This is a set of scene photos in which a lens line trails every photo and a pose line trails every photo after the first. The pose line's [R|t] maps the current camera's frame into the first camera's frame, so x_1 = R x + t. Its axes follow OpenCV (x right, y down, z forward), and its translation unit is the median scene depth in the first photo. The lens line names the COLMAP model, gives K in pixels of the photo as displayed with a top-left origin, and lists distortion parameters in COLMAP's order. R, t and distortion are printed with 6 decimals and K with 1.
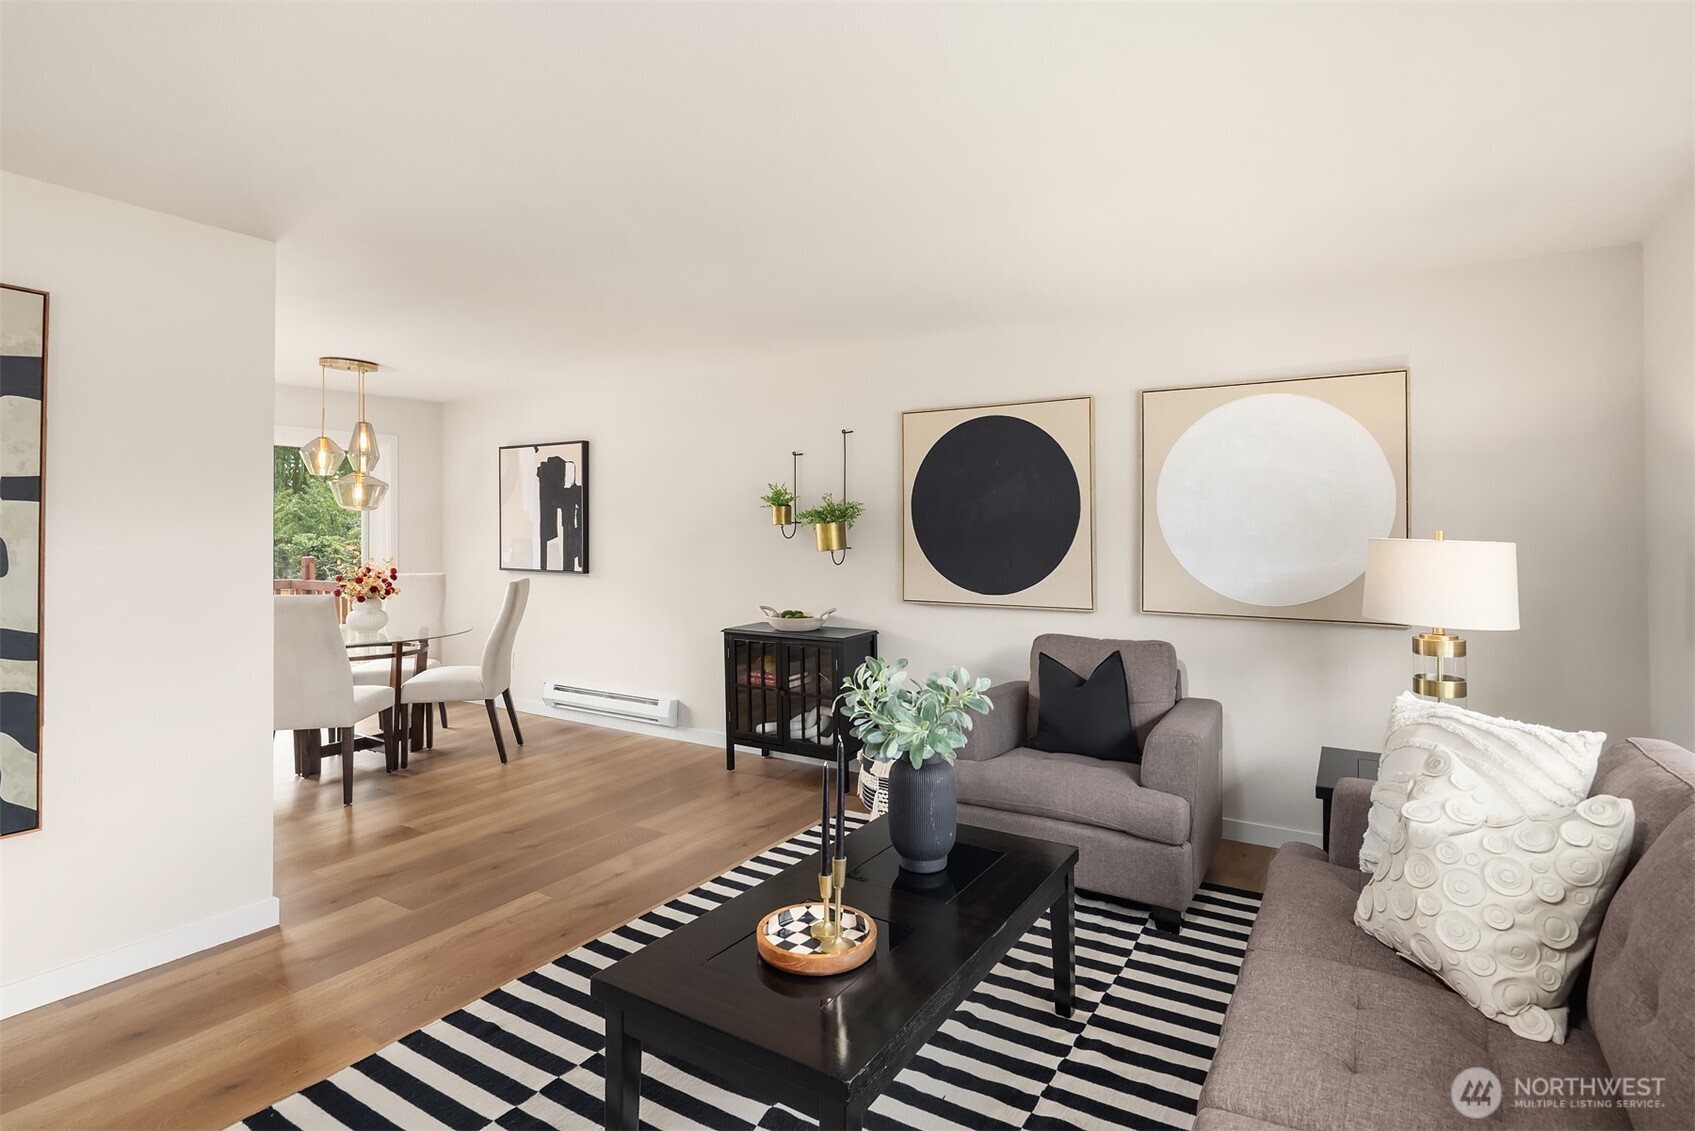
lens RADIAL K [[852.9, 0, 850.3], [0, 852.9, 527.2], [0, 0, 1]] dist [-0.001583, -0.000156]
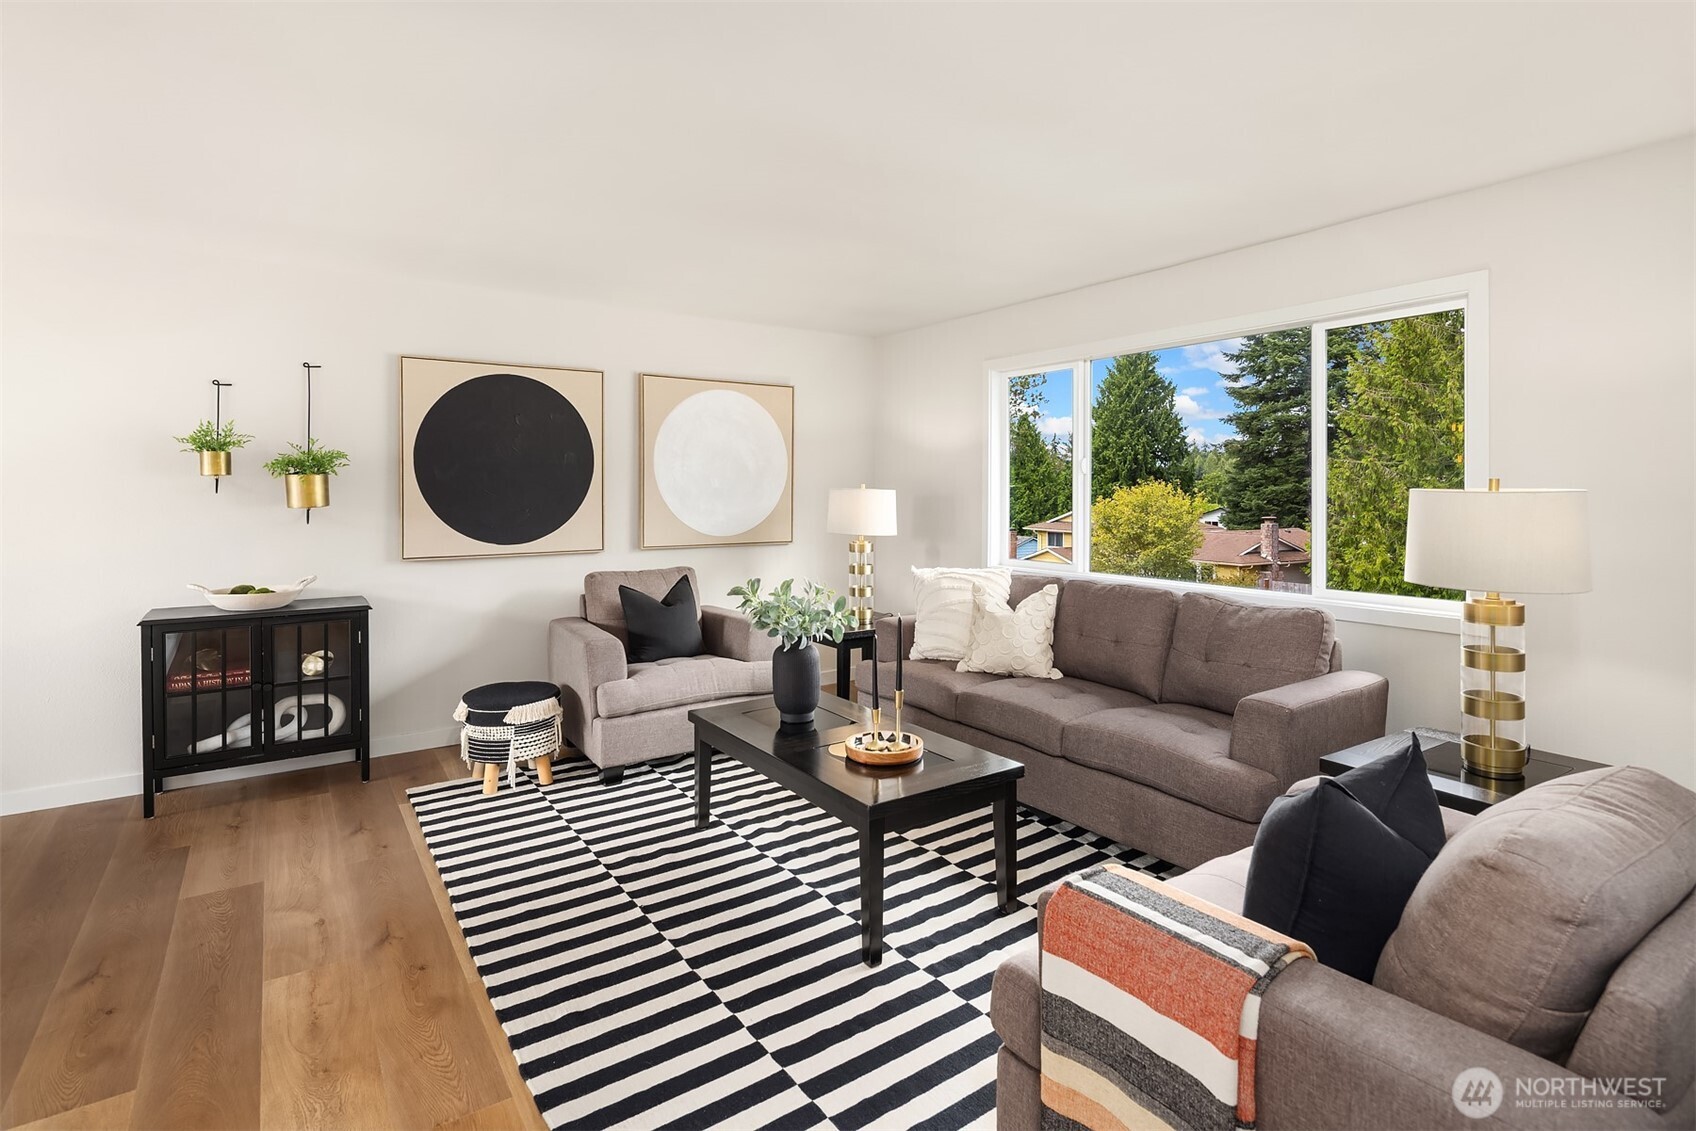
lens RADIAL K [[841.3, 0, 858.5], [0, 841.3, 479.2], [0, 0, 1]] dist [0.000711, -0.000362]
pose [[0.390961, 0.014672, 0.920291, -0.649766], [0.004886, 0.999826, -0.018015, 0.020242], [-0.920394, 0.011540, 0.390821, 0.210131]]
